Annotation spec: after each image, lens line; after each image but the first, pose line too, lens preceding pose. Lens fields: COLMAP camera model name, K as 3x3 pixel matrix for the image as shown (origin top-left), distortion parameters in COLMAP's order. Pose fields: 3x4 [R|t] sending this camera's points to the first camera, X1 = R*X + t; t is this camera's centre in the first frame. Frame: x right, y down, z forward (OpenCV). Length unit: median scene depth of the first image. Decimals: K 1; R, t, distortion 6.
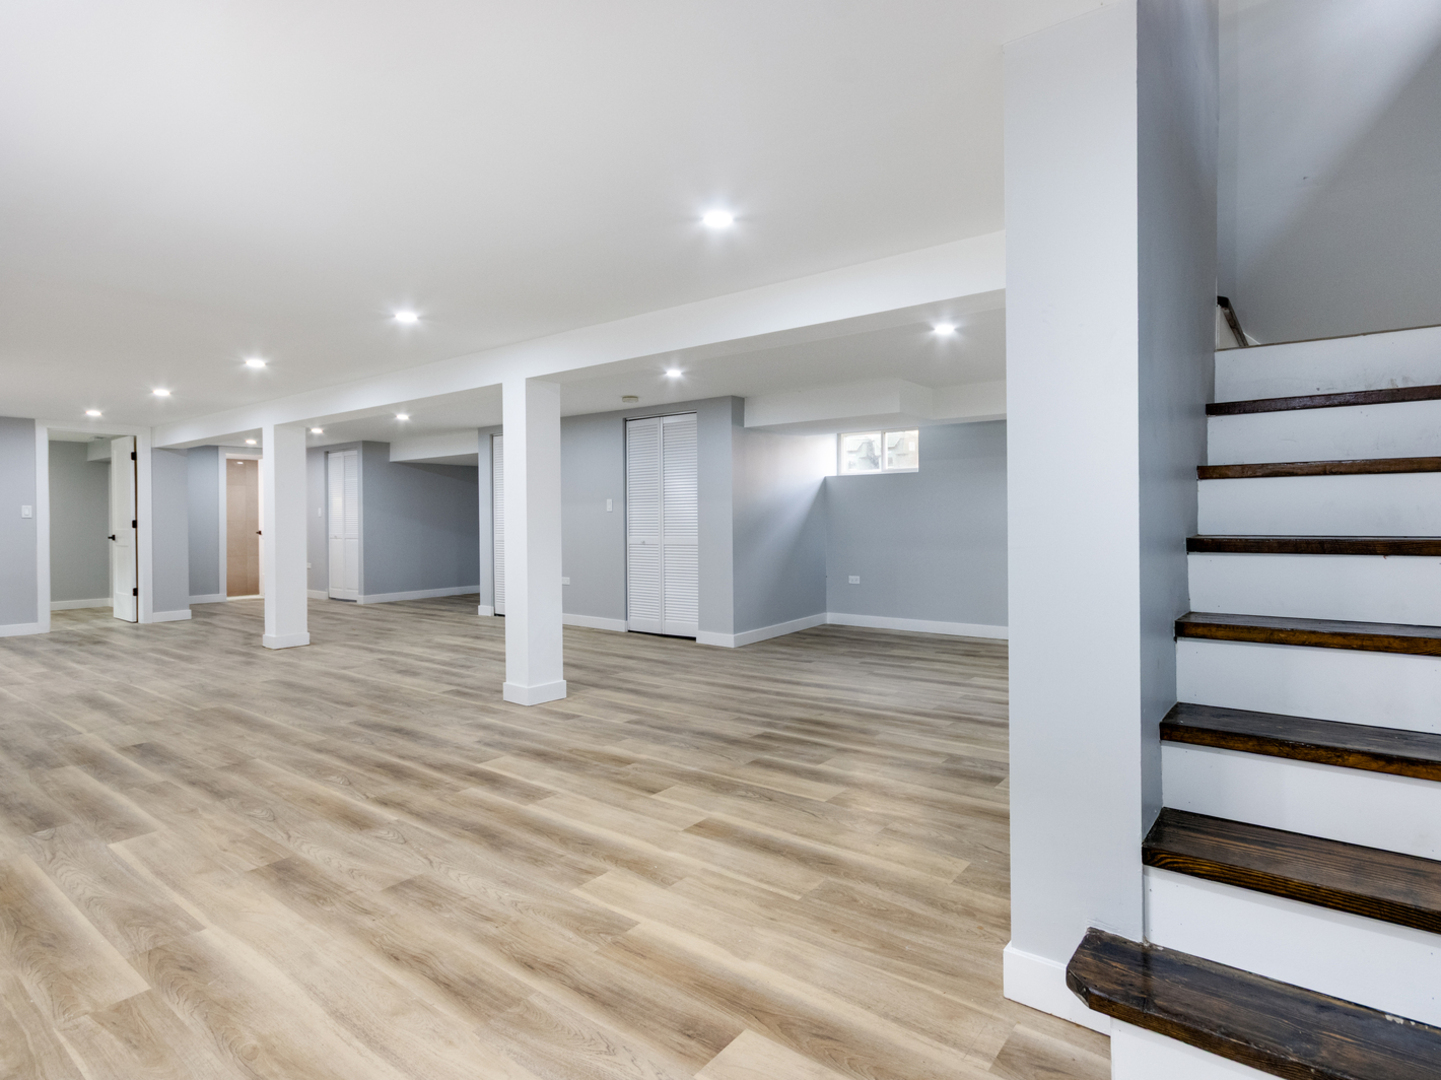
lens RADIAL K [[783.8, 0, 716.8], [0, 783.8, 530.4], [0, 0, 1]] dist [-0.000039, 0.001894]
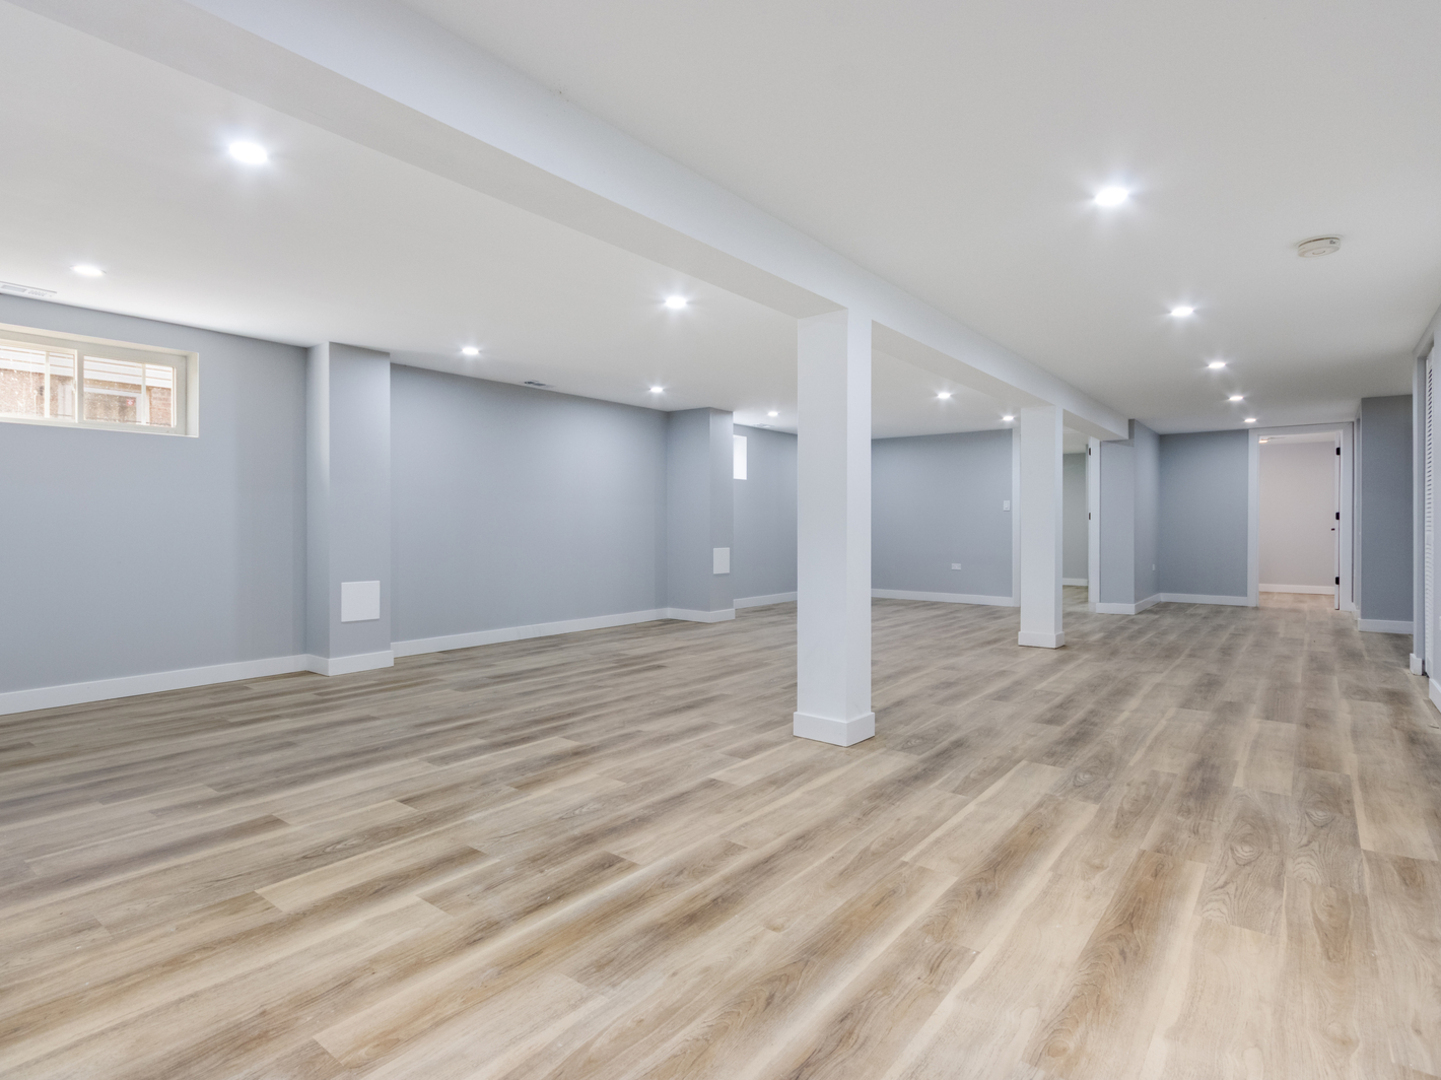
lens RADIAL K [[783.8, 0, 717.1], [0, 783.8, 531.5], [0, 0, 1]] dist [-0.000039, 0.001894]
pose [[-0.001077, 0.015861, -0.999874, 0.749265], [-0.022614, 0.999618, 0.015882, 0.015345], [0.999744, 0.022629, -0.000718, 1.289986]]
